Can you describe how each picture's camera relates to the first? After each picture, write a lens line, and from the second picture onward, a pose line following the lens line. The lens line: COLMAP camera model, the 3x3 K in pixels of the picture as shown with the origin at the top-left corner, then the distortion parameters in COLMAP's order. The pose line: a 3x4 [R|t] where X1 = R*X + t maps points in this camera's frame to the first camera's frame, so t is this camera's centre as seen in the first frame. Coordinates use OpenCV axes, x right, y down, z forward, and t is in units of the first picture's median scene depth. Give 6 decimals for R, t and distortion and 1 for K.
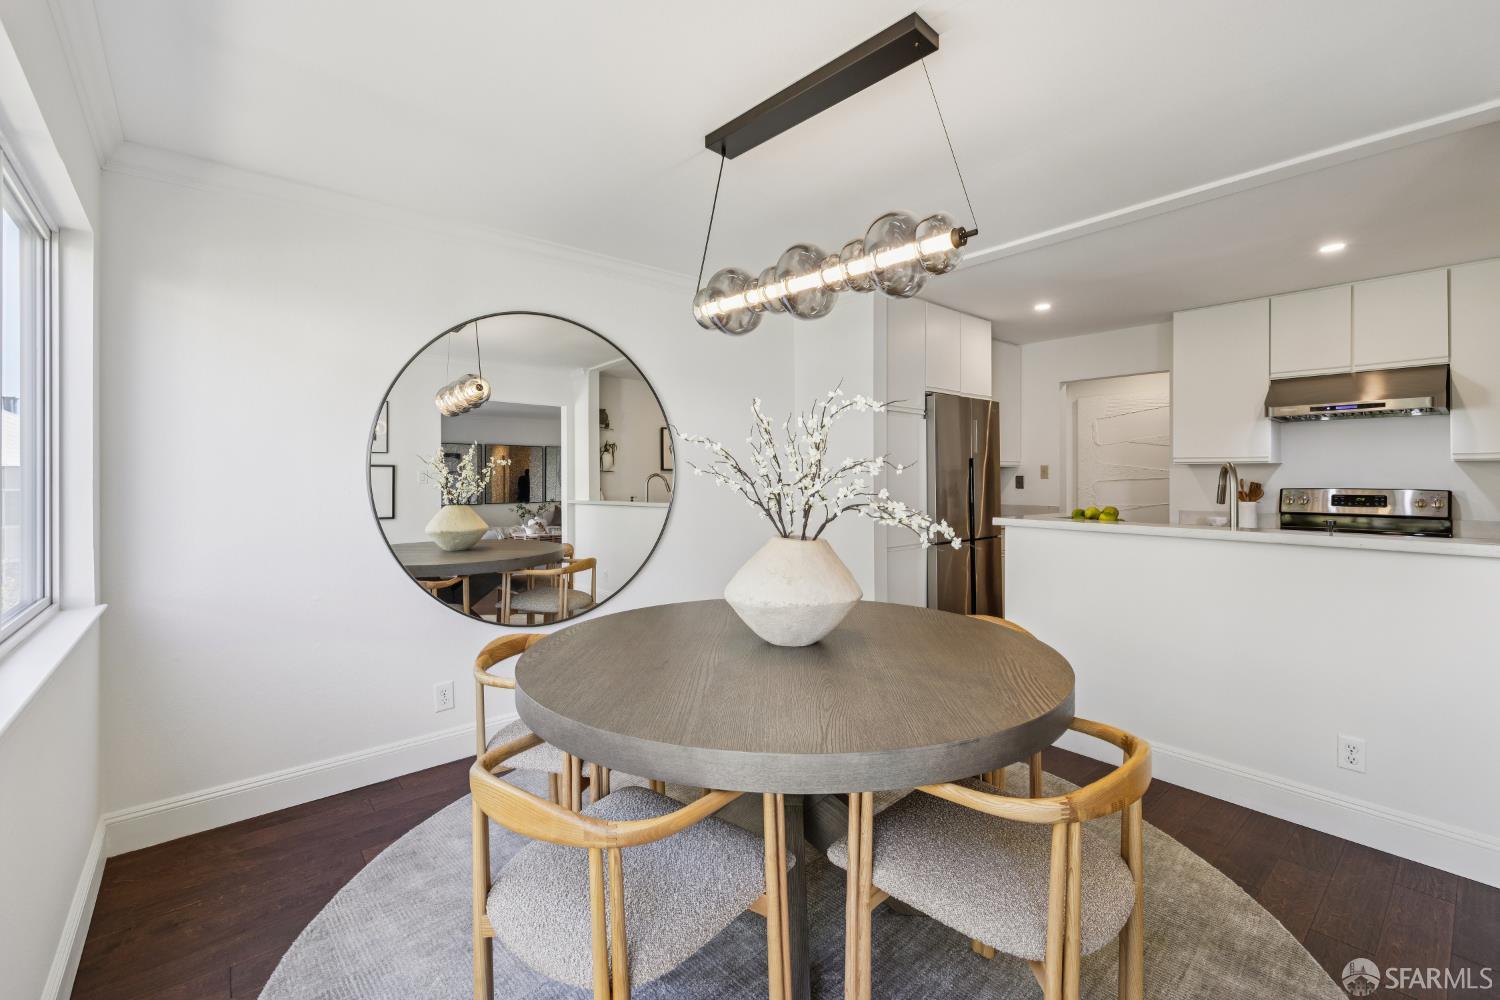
lens RADIAL K [[631.8, 0, 738.2], [0, 631.8, 477.7], [0, 0, 1]] dist [0.001332, -0.001029]
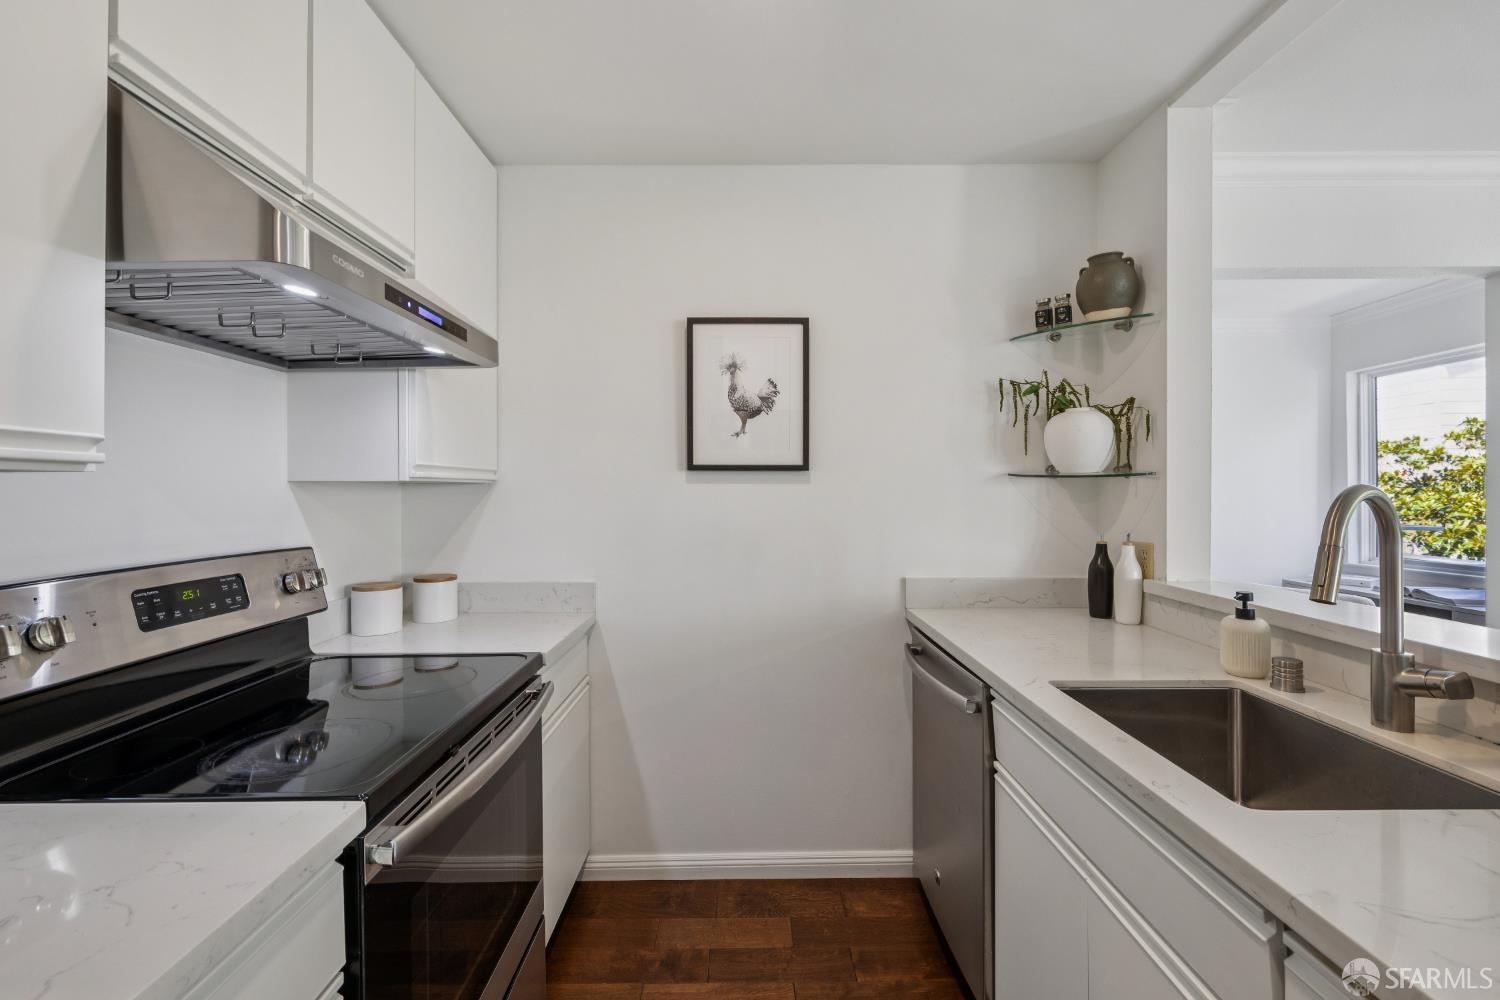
lens RADIAL K [[631.8, 0, 738.2], [0, 631.8, 490.5], [0, 0, 1]] dist [0.001332, -0.001029]
pose [[-0.774108, 0.002768, 0.633048, 0.576119], [0.005864, 0.999979, 0.002798, -0.016802], [-0.633027, 0.005878, -0.774108, 1.069889]]
